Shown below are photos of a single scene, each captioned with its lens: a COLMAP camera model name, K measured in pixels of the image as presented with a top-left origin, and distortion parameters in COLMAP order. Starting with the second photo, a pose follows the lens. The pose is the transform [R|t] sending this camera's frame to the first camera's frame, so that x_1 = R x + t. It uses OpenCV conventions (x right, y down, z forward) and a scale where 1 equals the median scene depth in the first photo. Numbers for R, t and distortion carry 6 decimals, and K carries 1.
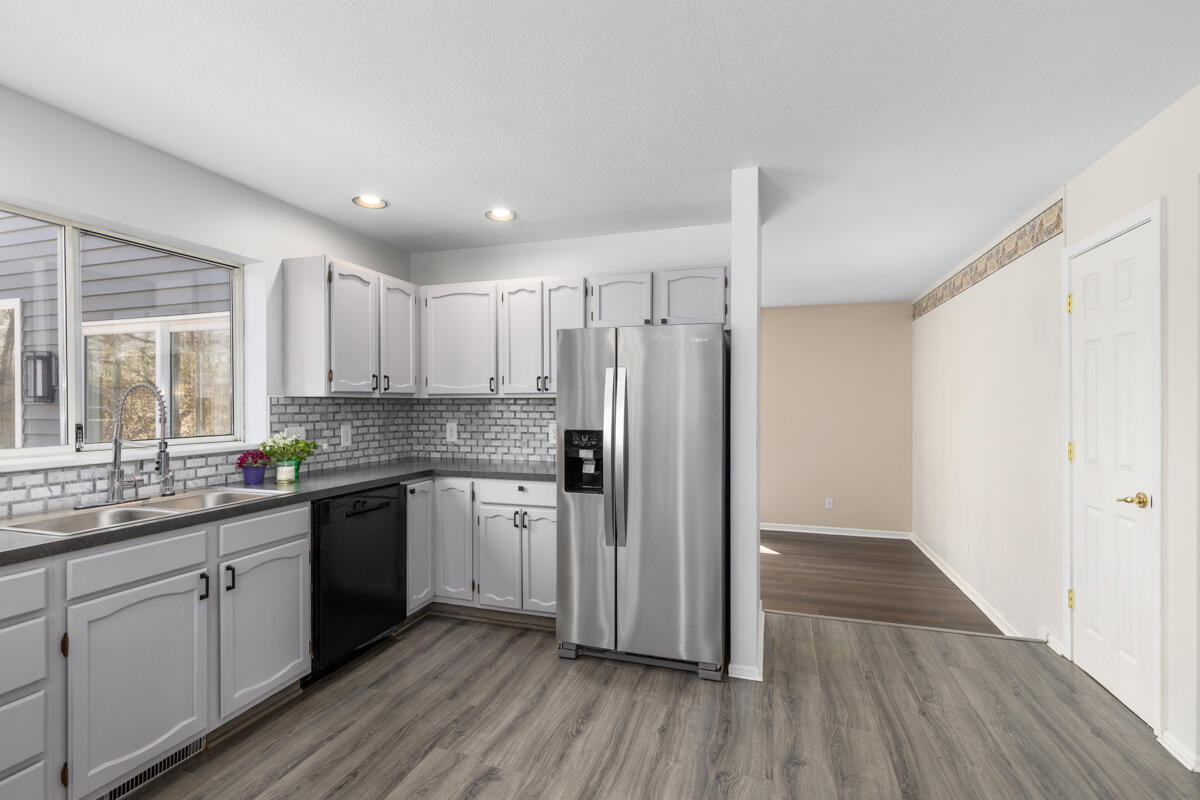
lens RADIAL K [[541.8, 0, 599.8], [0, 541.8, 407.2], [0, 0, 1]] dist [-0.000647, -0.000278]
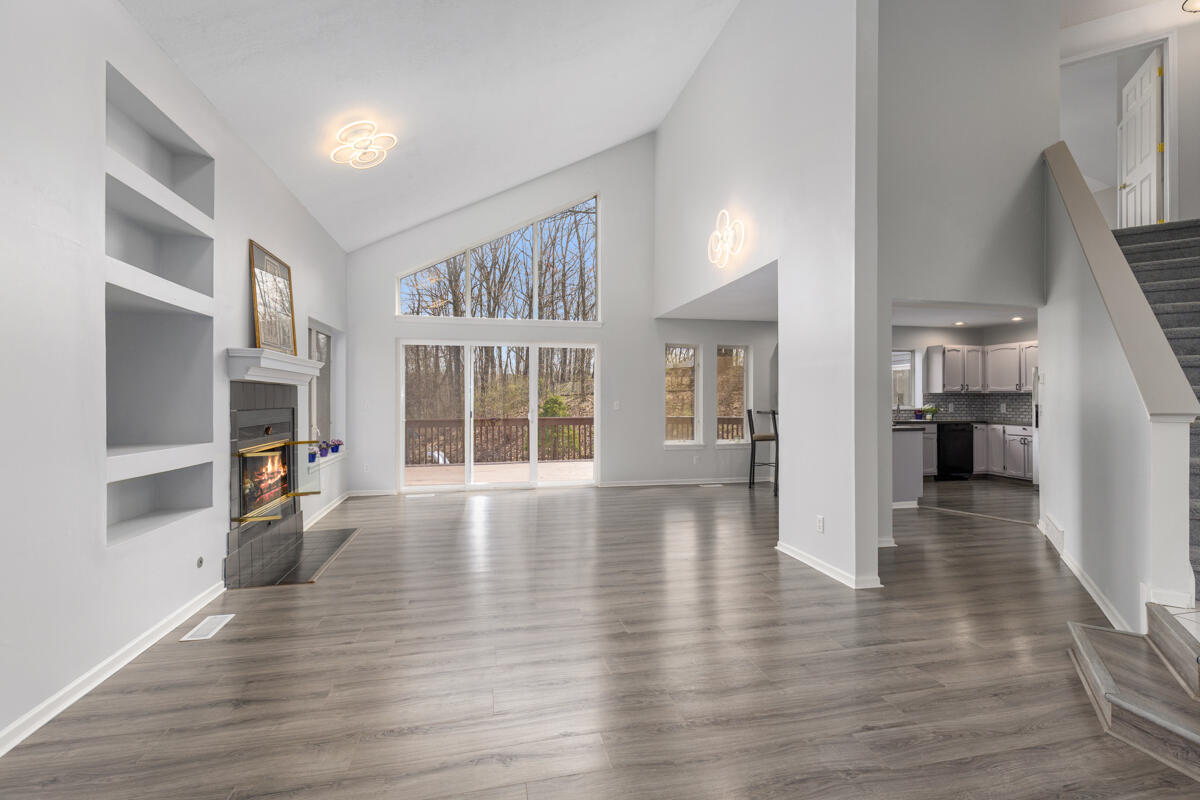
lens RADIAL K [[541.0, 0, 598.6], [0, 541.0, 391.6], [0, 0, 1]] dist [0.001847, -0.000025]
pose [[0.502123, -0.005738, -0.864777, 1.108849], [-0.009903, 0.999874, -0.012384, 0.029434], [0.864739, 0.014782, 0.502003, -2.109763]]
